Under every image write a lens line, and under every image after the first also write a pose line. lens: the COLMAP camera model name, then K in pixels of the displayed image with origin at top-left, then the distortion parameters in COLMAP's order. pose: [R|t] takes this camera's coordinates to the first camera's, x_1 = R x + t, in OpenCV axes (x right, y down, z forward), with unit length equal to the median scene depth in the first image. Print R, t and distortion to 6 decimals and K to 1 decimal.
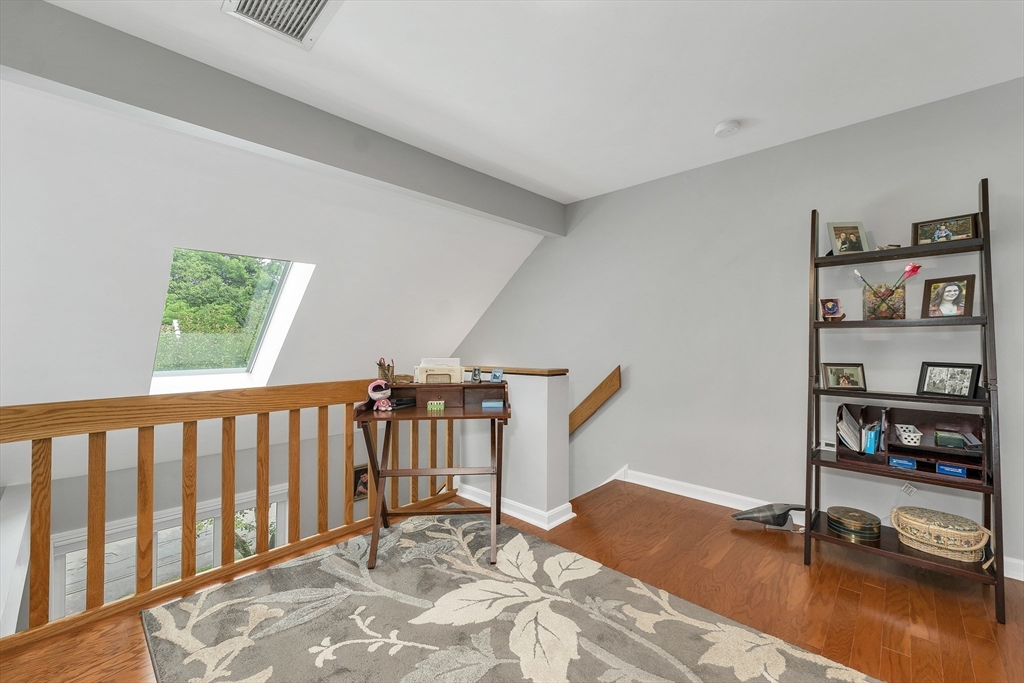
lens RADIAL K [[437.6, 0, 512.5], [0, 437.6, 338.4], [0, 0, 1]] dist [0.014142, -0.001222]
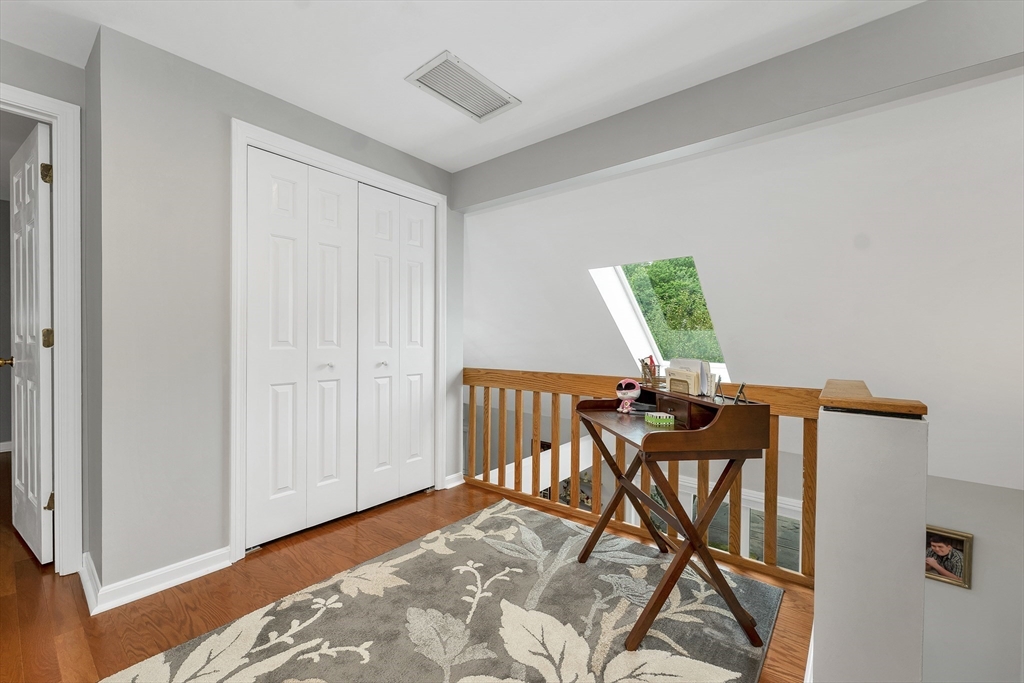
lens RADIAL K [[437.6, 0, 516.1], [0, 437.6, 342.5], [0, 0, 1]] dist [0.014142, -0.001222]
pose [[0.049381, 0.007043, -0.998755, 0.734317], [-0.003299, 0.999971, 0.006888, 0.015809], [0.998775, 0.002955, 0.049403, 0.875786]]
